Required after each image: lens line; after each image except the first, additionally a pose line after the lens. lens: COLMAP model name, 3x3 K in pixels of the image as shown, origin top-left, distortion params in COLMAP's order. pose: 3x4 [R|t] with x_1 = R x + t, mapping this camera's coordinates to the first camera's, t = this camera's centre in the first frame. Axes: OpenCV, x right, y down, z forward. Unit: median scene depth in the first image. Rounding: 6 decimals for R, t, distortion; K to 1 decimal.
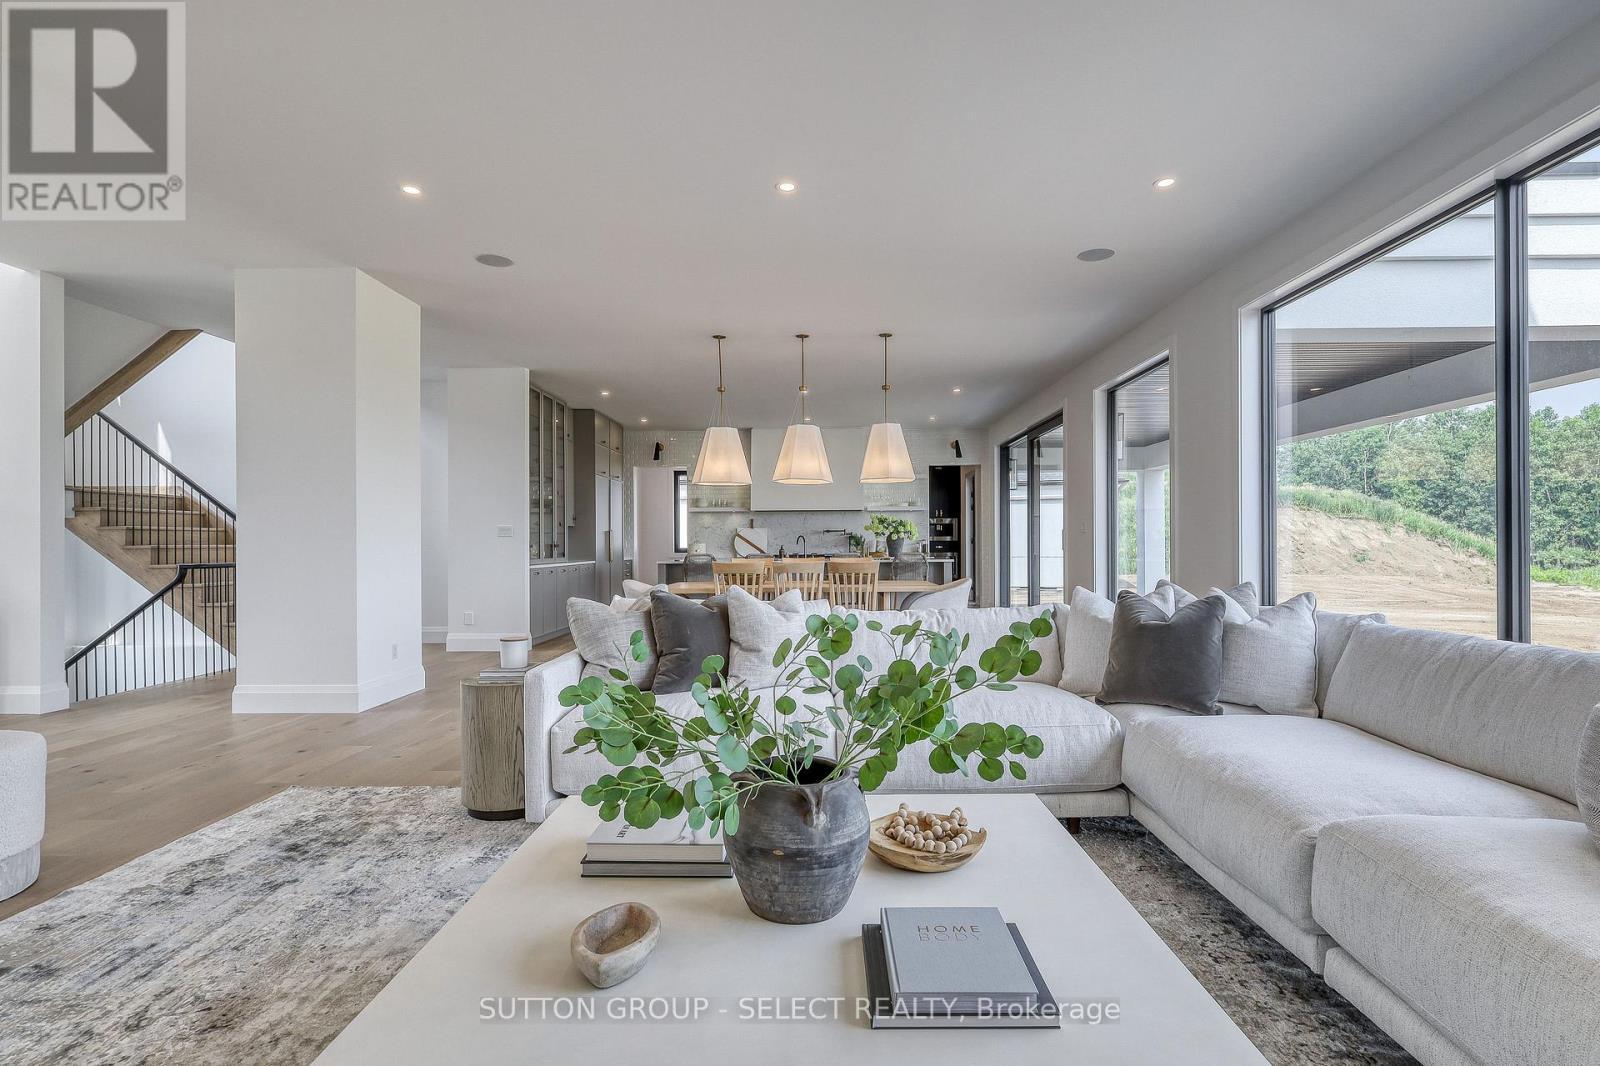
lens RADIAL K [[757.3, 0, 800.0], [0, 757.3, 533.0], [0, 0, 1]] dist [-0.000143, 0.000466]
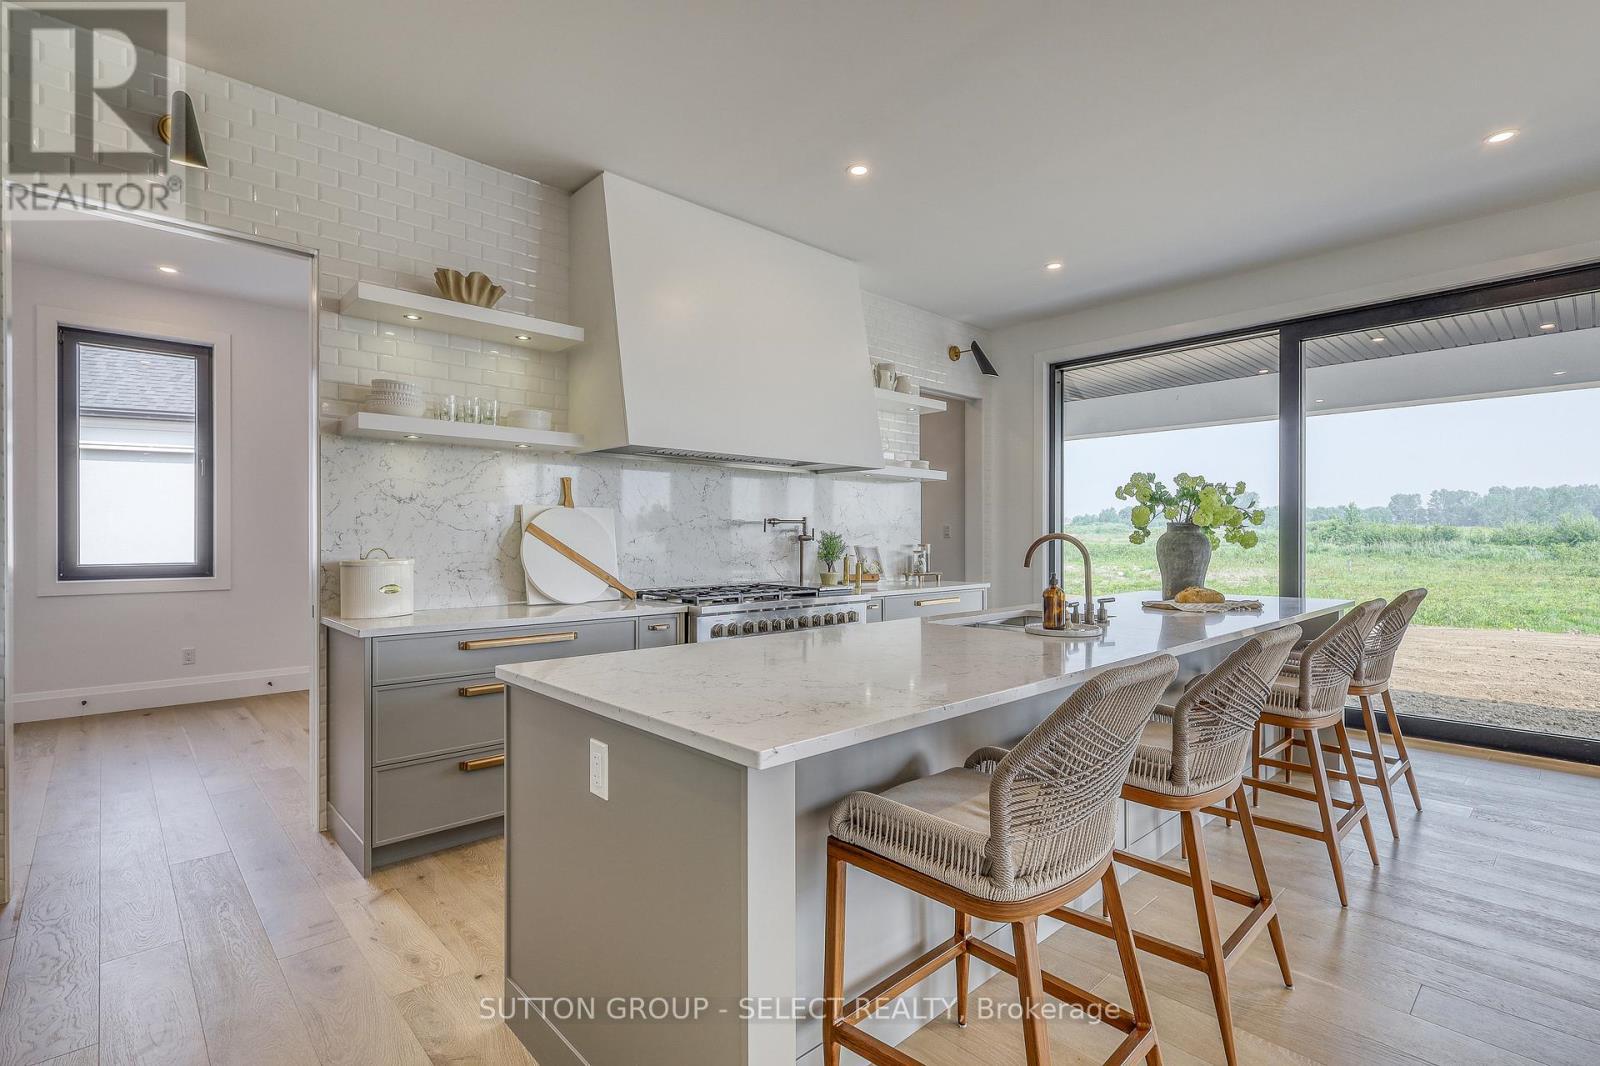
lens RADIAL K [[757.3, 0, 800.0], [0, 757.3, 533.0], [0, 0, 1]] dist [-0.000143, 0.000466]
pose [[0.710256, 0.006958, 0.703909, -0.215045], [-0.006178, 0.999974, -0.003650, 0.004767], [-0.703916, -0.001757, 0.710281, 0.724081]]
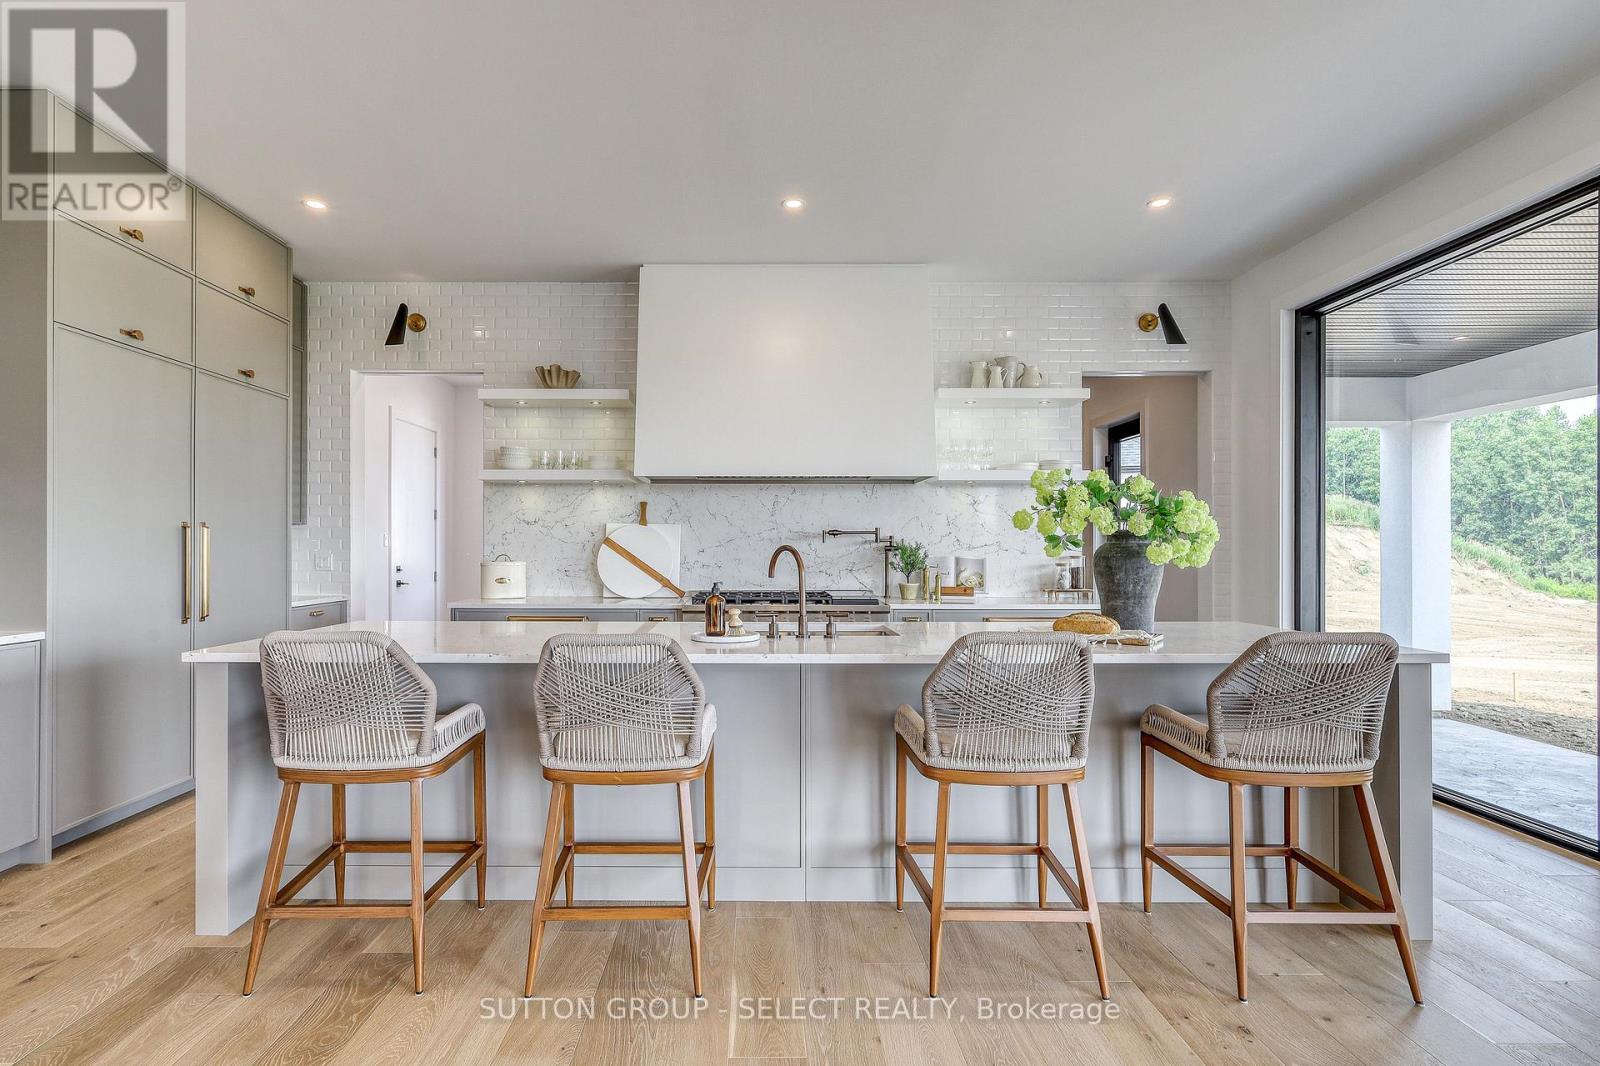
lens RADIAL K [[757.8, 0, 752.7], [0, 757.8, 539.5], [0, 0, 1]] dist [0.002263, 0.000306]
pose [[0.999798, 0.003938, 0.019712, -0.013549], [-0.003926, 0.999992, -0.000632, 0.001694], [-0.019715, 0.000554, 0.999805, 0.603336]]
